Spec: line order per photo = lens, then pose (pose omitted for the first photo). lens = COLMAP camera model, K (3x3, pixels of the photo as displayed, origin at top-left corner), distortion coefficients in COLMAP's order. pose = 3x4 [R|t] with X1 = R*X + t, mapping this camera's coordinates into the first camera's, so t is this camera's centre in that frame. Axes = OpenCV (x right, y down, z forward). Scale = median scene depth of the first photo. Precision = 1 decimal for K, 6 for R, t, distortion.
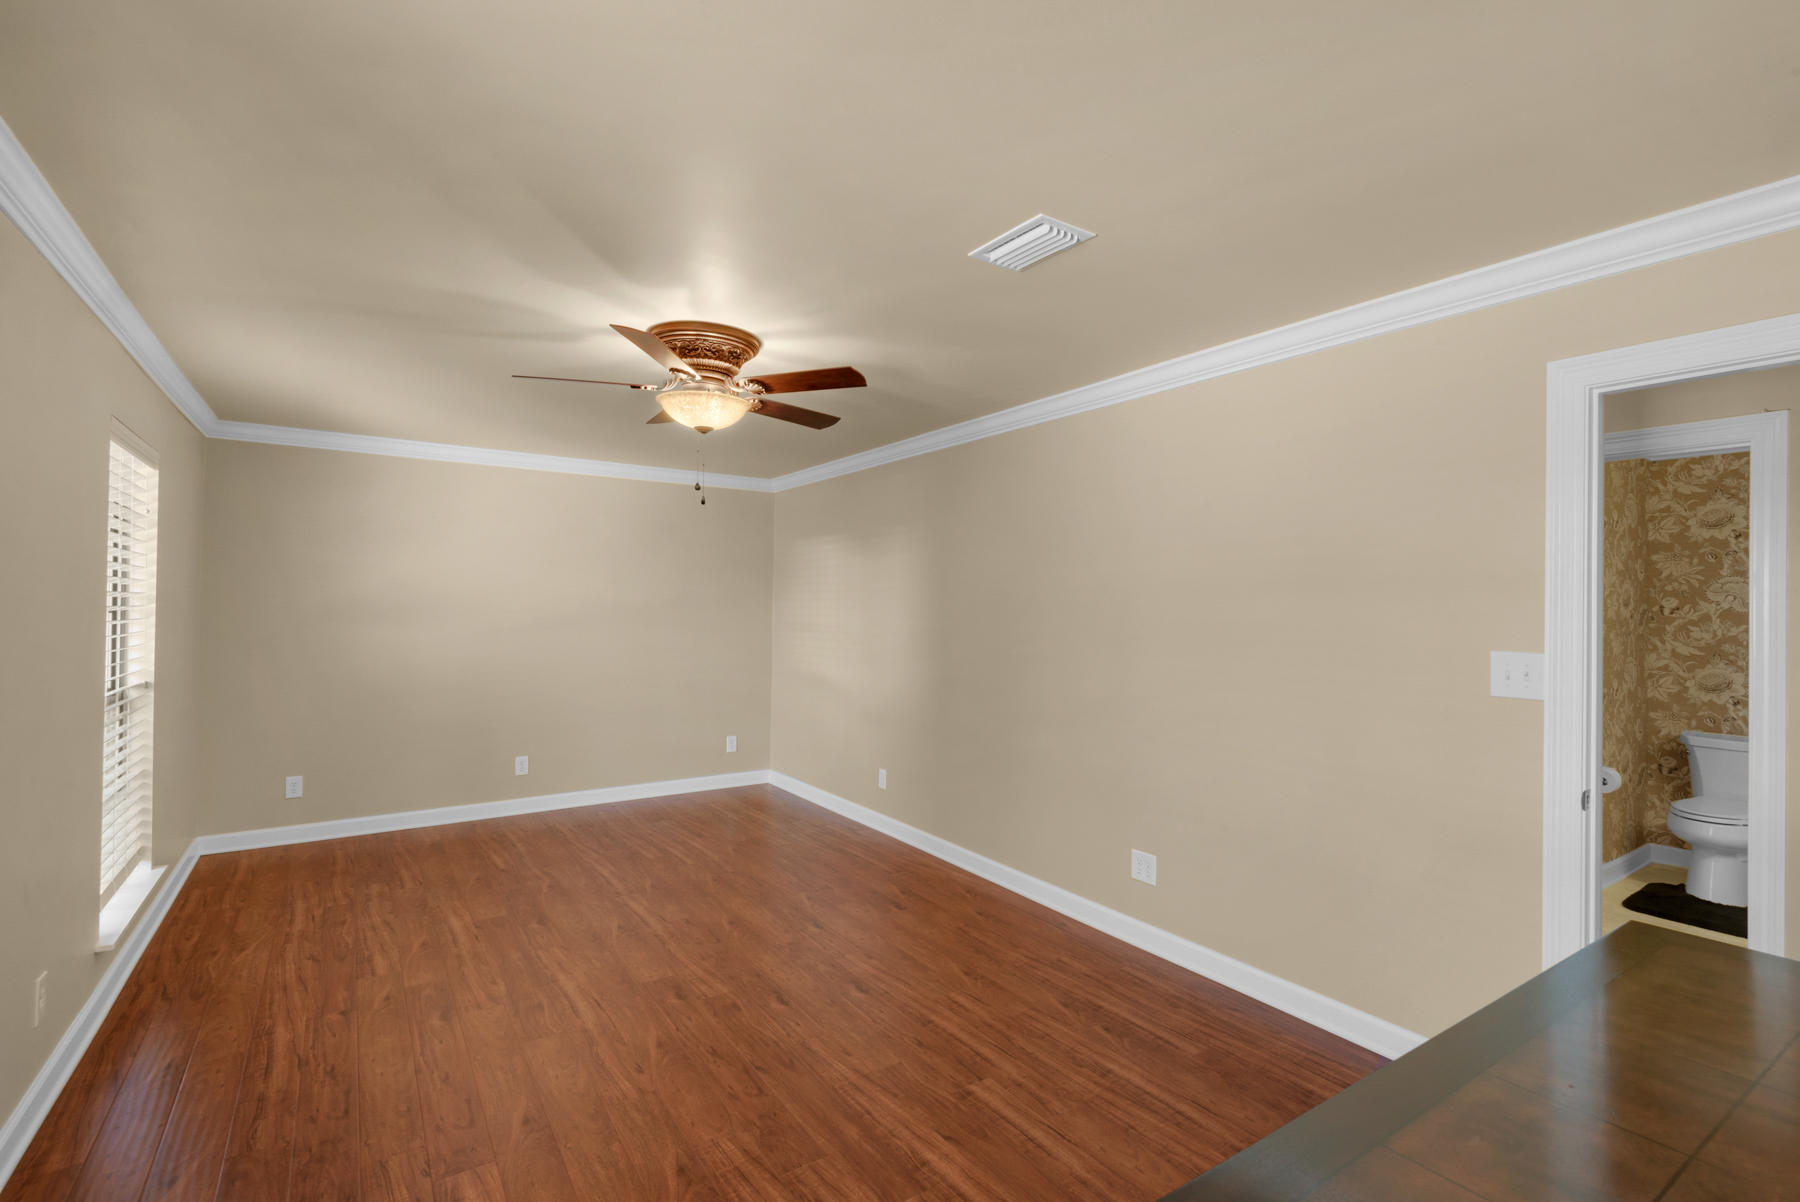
lens RADIAL K [[817.5, 0, 897.5], [0, 817.5, 604.5], [0, 0, 1]] dist [0.036154, -0.017578]
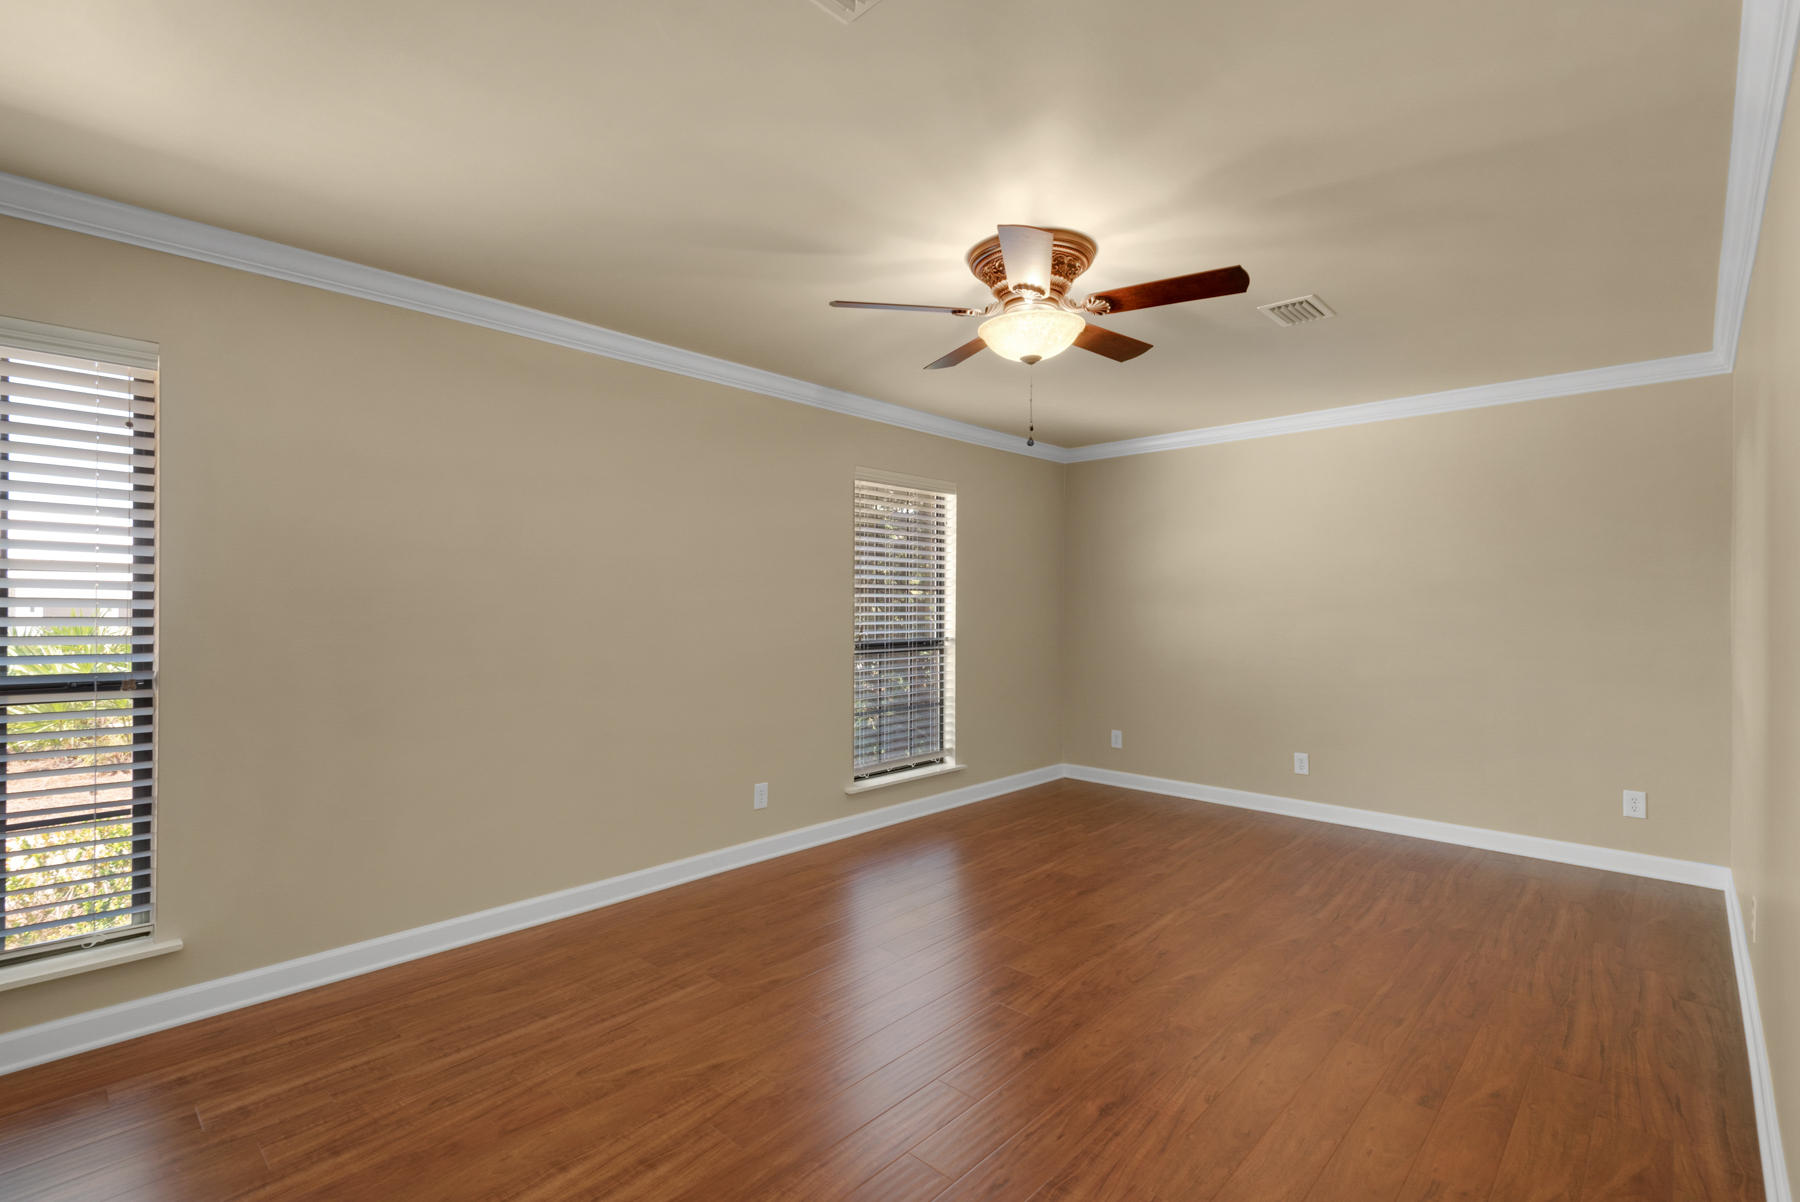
lens RADIAL K [[817.5, 0, 897.5], [0, 817.5, 604.5], [0, 0, 1]] dist [0.036154, -0.017578]
pose [[0.240869, 0.002445, -0.970555, 0.562450], [-0.002583, 0.999995, 0.001878, 0.036722], [0.970554, 0.002055, 0.240874, 0.620663]]
